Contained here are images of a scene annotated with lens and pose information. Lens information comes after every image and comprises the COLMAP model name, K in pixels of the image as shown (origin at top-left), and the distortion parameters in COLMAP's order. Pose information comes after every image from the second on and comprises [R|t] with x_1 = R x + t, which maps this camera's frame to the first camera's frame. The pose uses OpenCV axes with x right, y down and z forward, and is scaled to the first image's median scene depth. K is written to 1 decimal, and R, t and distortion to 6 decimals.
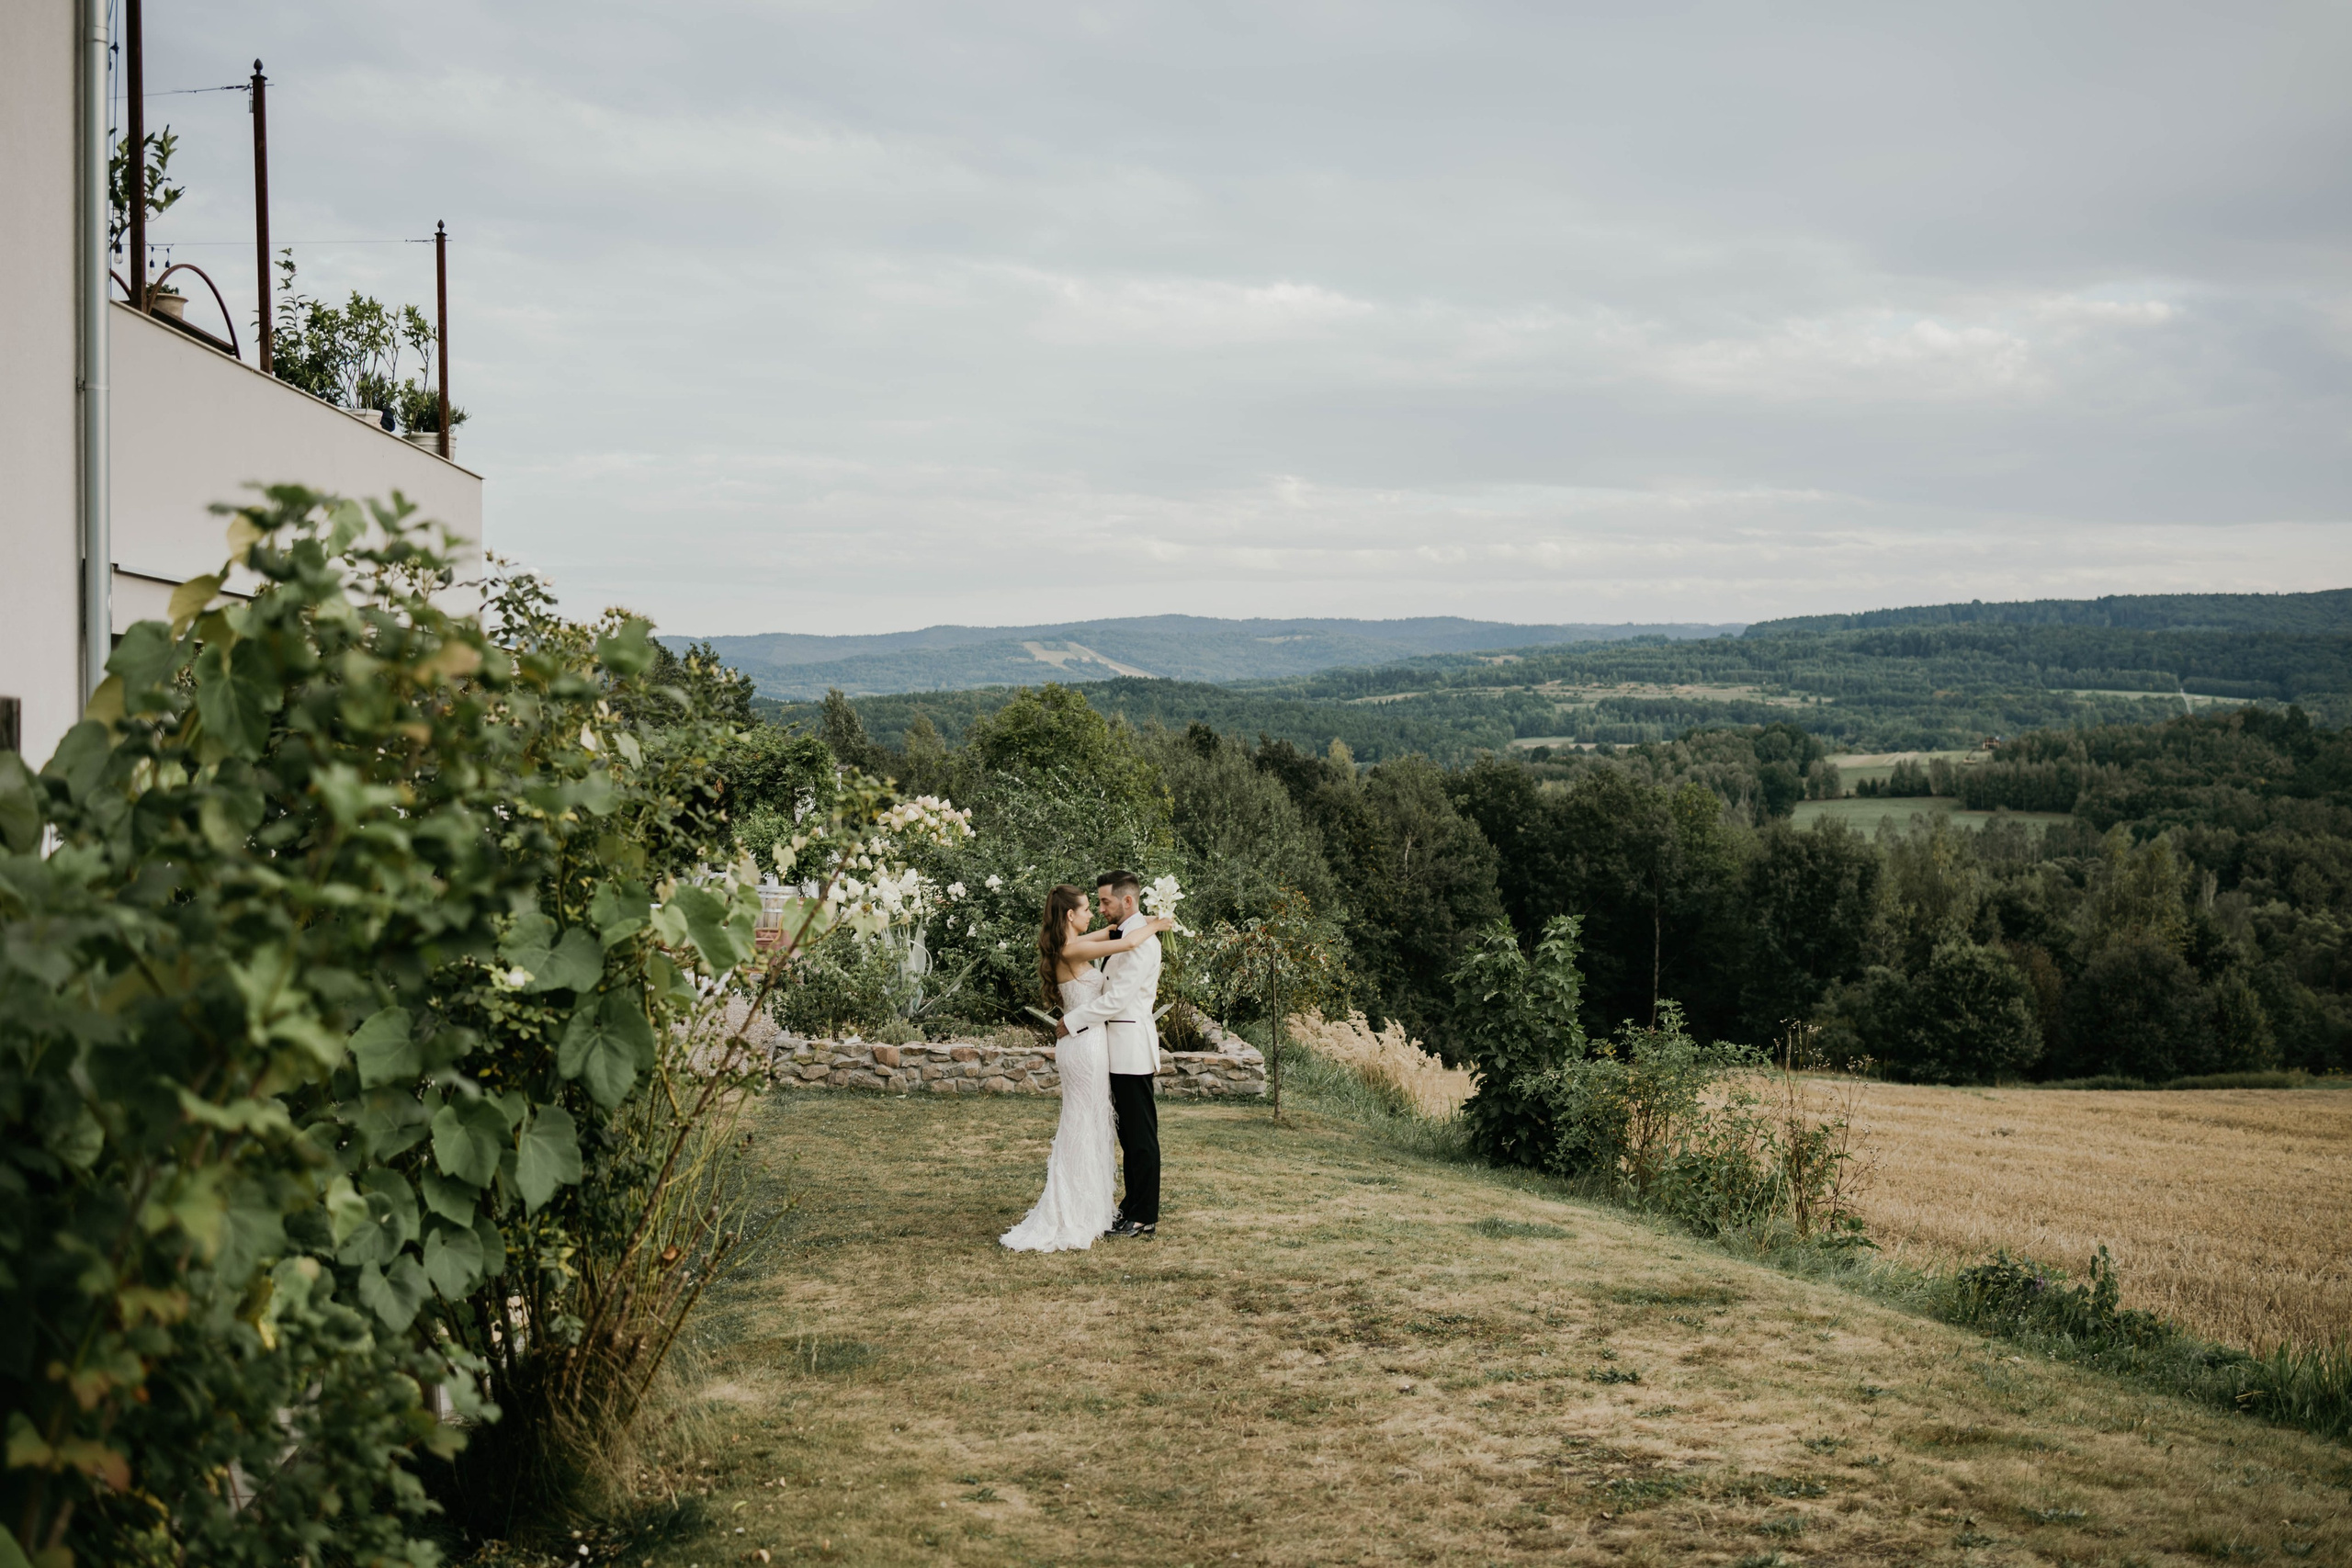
lens RADIAL K [[2444.2, 0, 1179.7], [0, 2444.2, 779.3], [0, 0, 1]] dist [-0.018245, 0.000000]
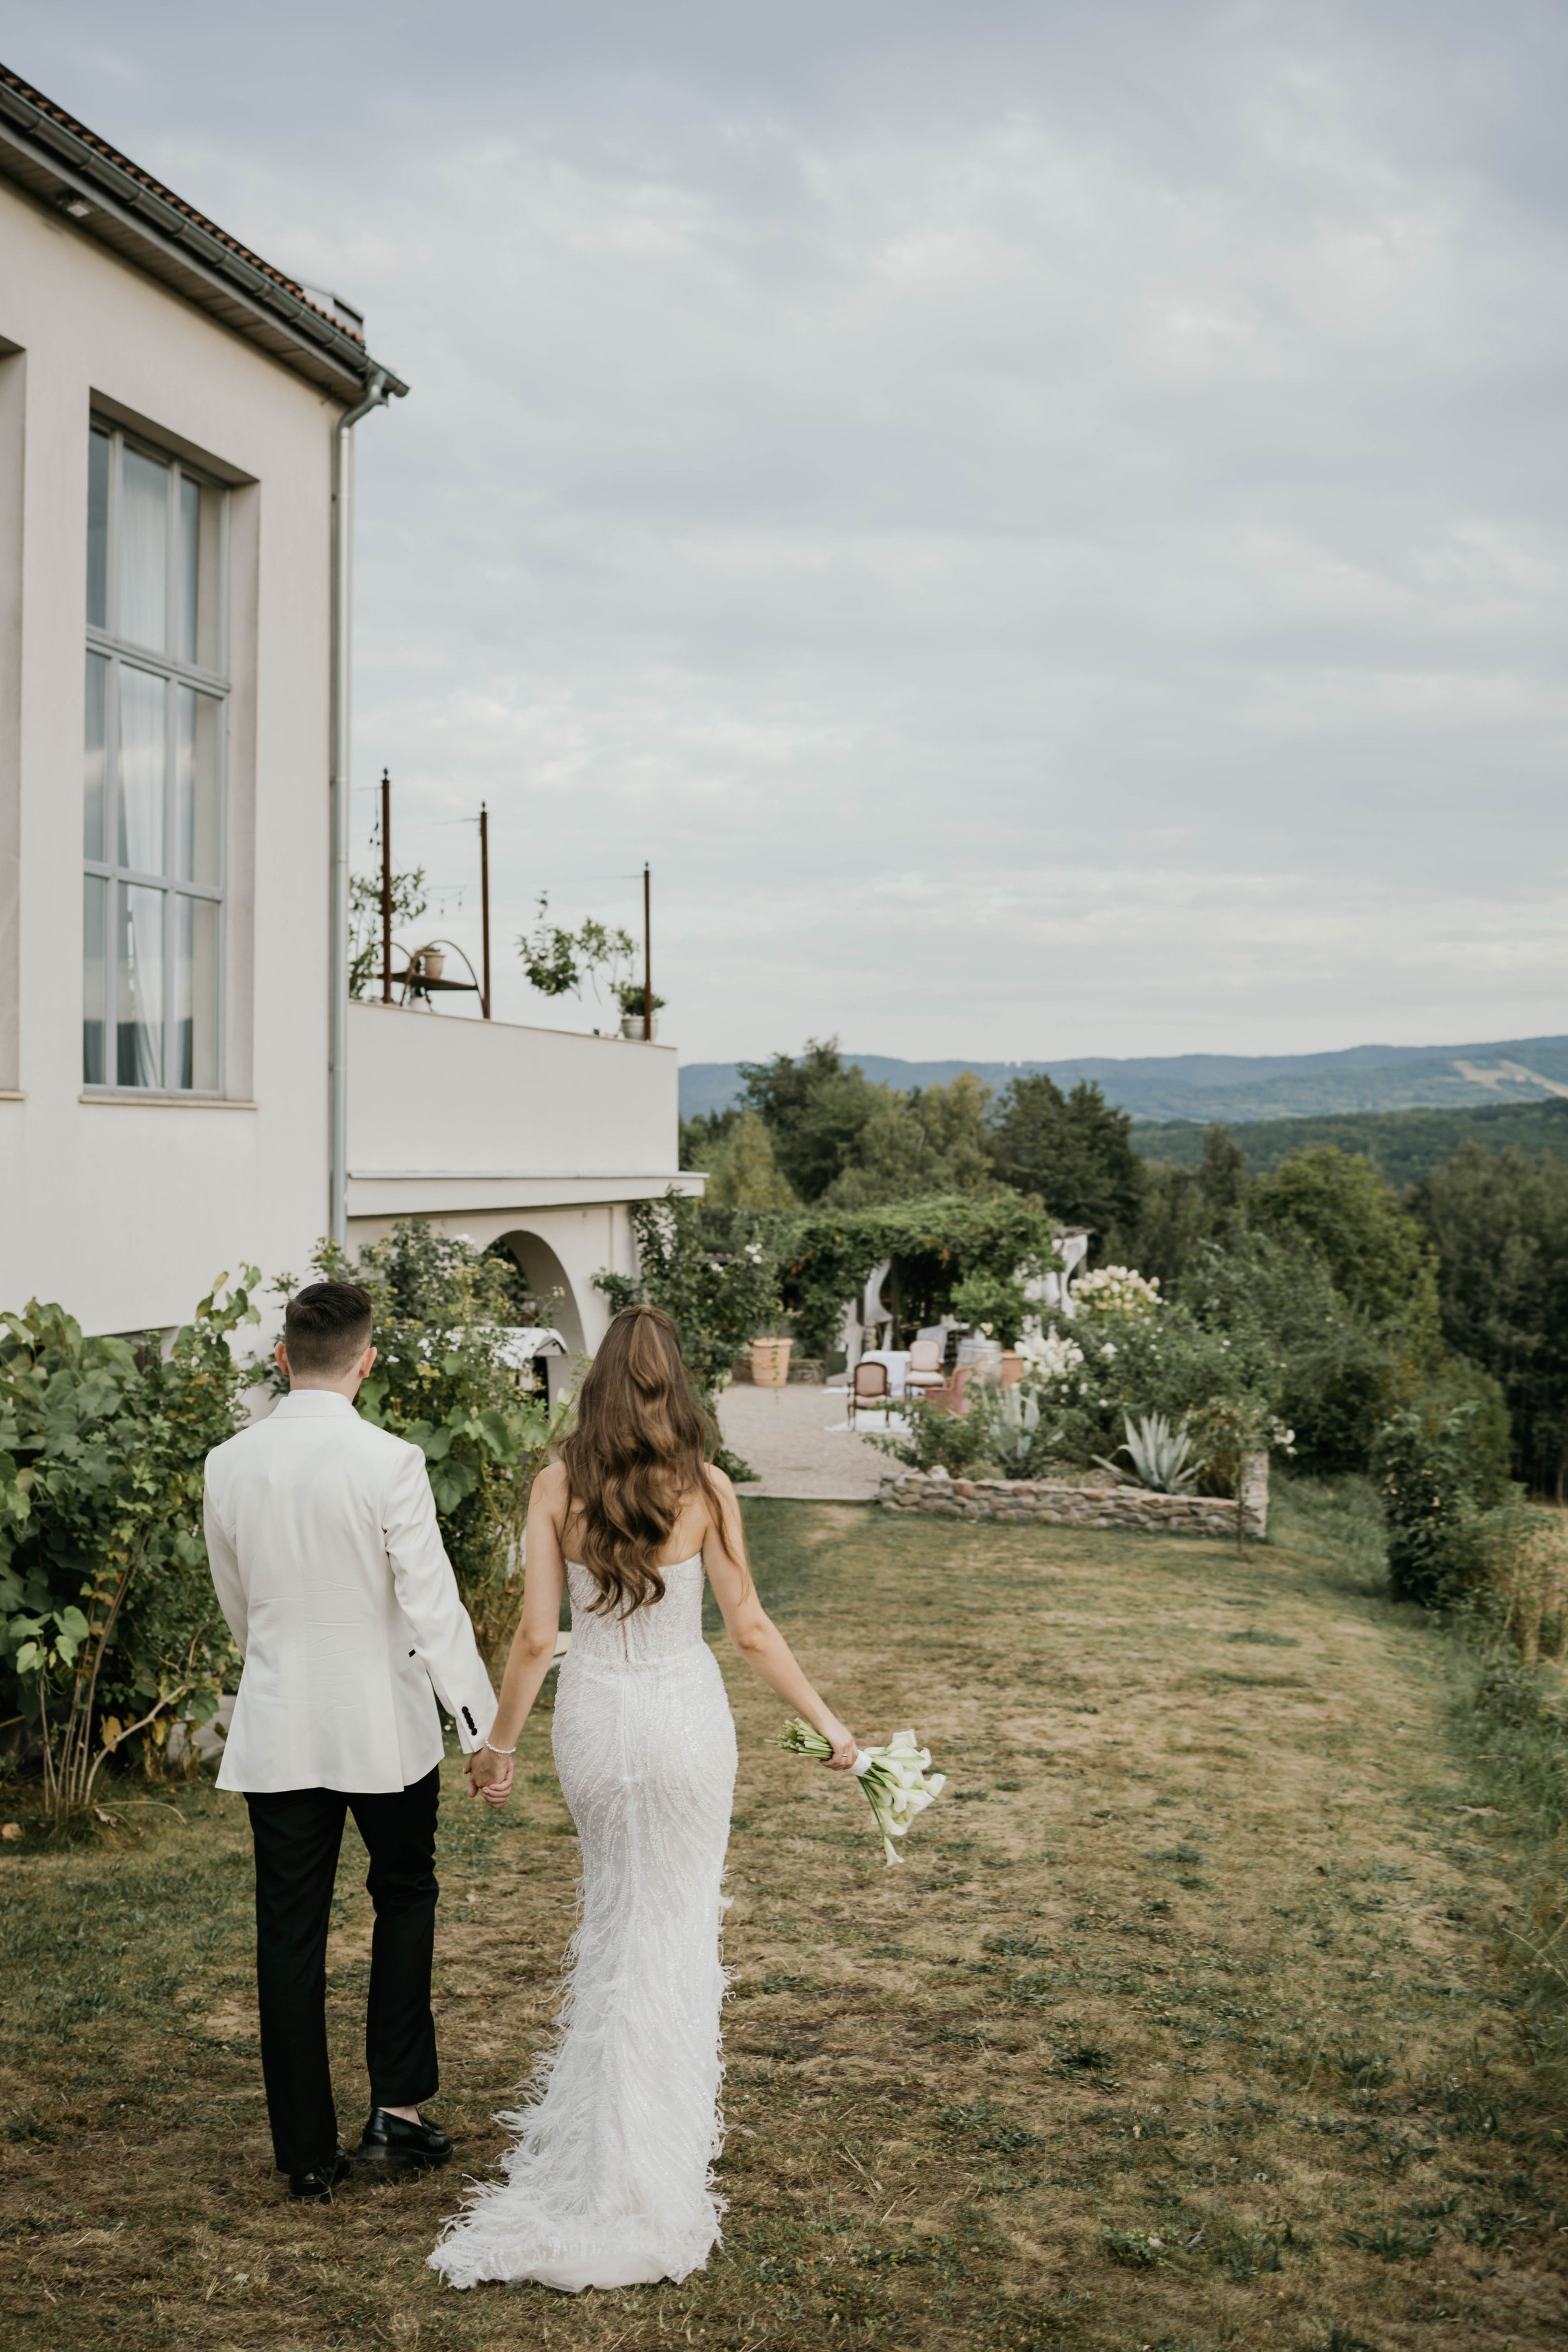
lens RADIAL K [[2444.4, 0, 780.7], [0, 2444.4, 1175.4], [0, 0, 1]] dist [-0.018245, 0.000000]
pose [[0.946210, 0.005655, -0.323504, 0.207084], [-0.009269, 0.999911, -0.009630, -0.040371], [0.323420, 0.012111, 0.946178, -0.263013]]
